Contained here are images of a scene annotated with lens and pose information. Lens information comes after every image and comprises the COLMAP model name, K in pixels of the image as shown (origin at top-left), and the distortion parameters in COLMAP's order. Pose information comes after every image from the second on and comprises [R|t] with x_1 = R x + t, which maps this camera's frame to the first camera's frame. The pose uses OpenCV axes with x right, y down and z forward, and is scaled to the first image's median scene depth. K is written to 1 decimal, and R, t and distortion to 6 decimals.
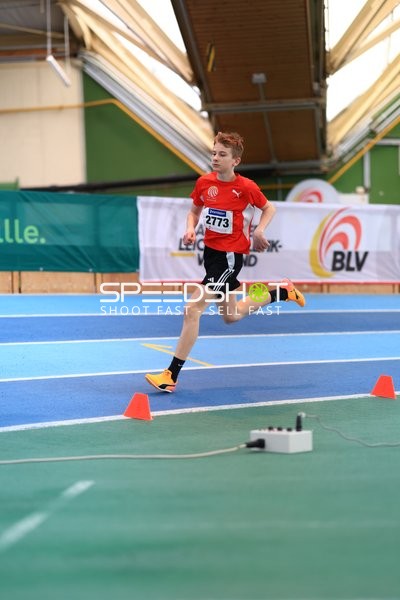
lens RADIAL K [[1506.1, 0, 141.1], [0, 1506.1, 286.2], [0, 0, 1]] dist [0.072158, -0.137754]
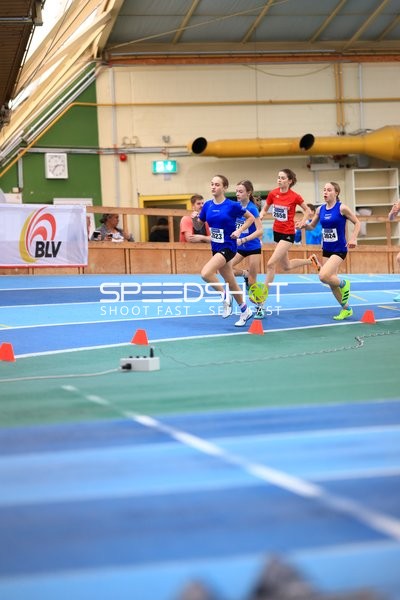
lens RADIAL K [[1506.1, 0, 141.1], [0, 1506.1, 286.2], [0, 0, 1]] dist [0.072158, -0.137754]
pose [[0.948530, -0.018545, 0.316145, -0.192401], [0.015257, 0.999801, 0.012875, -0.000461], [-0.316321, -0.007389, 0.948624, -0.242450]]
